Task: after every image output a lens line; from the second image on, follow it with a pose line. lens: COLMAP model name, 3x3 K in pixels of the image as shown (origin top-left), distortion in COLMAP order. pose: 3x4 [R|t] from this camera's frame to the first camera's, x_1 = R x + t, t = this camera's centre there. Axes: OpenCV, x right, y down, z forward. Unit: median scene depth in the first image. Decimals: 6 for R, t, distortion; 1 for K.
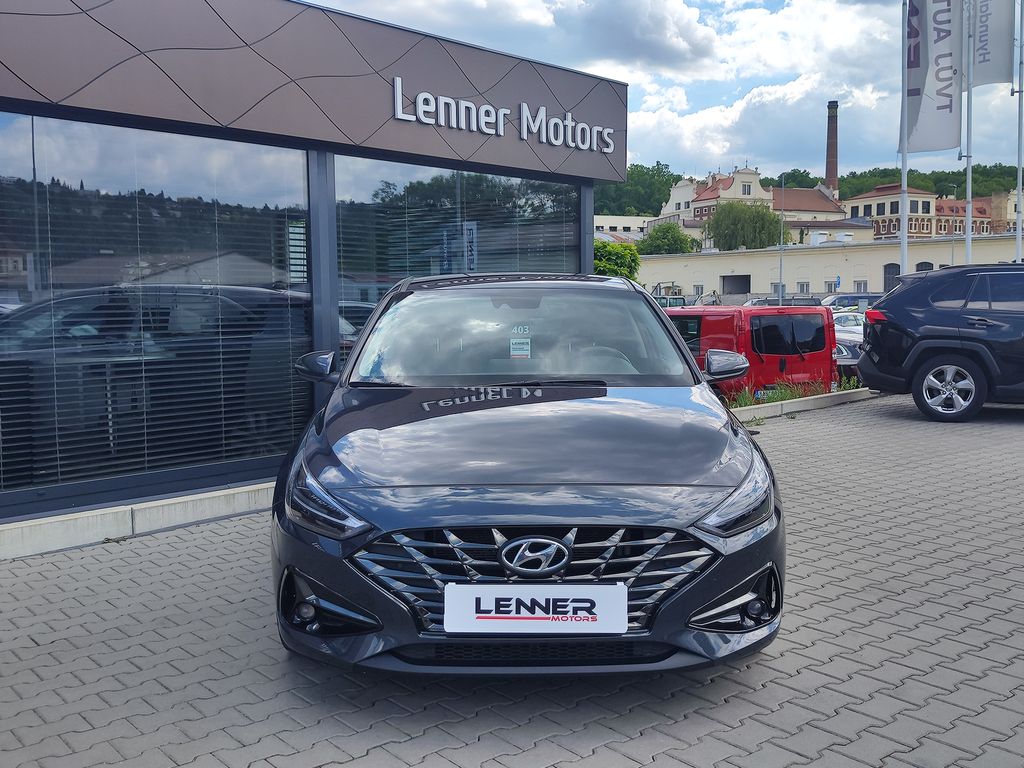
lens RADIAL K [[979.9, 0, 512.0], [0, 979.9, 384.0], [0, 0, 1]] dist [-0.003671, 0.000382]
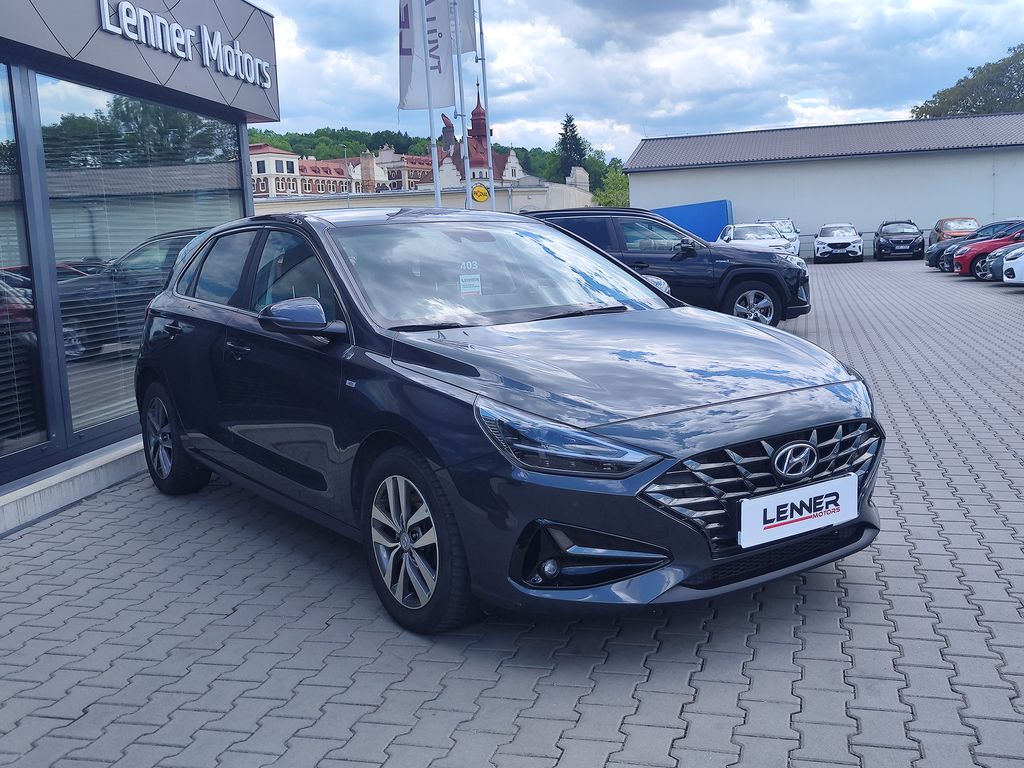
lens RADIAL K [[989.2, 0, 512.0], [0, 989.2, 384.0], [0, 0, 1]] dist [0.003748, -0.093878]
pose [[0.823882, -0.103544, 0.557223, -0.764128], [0.081318, 0.994594, 0.064584, 0.001188], [-0.560898, -0.007897, 0.827847, 0.280958]]
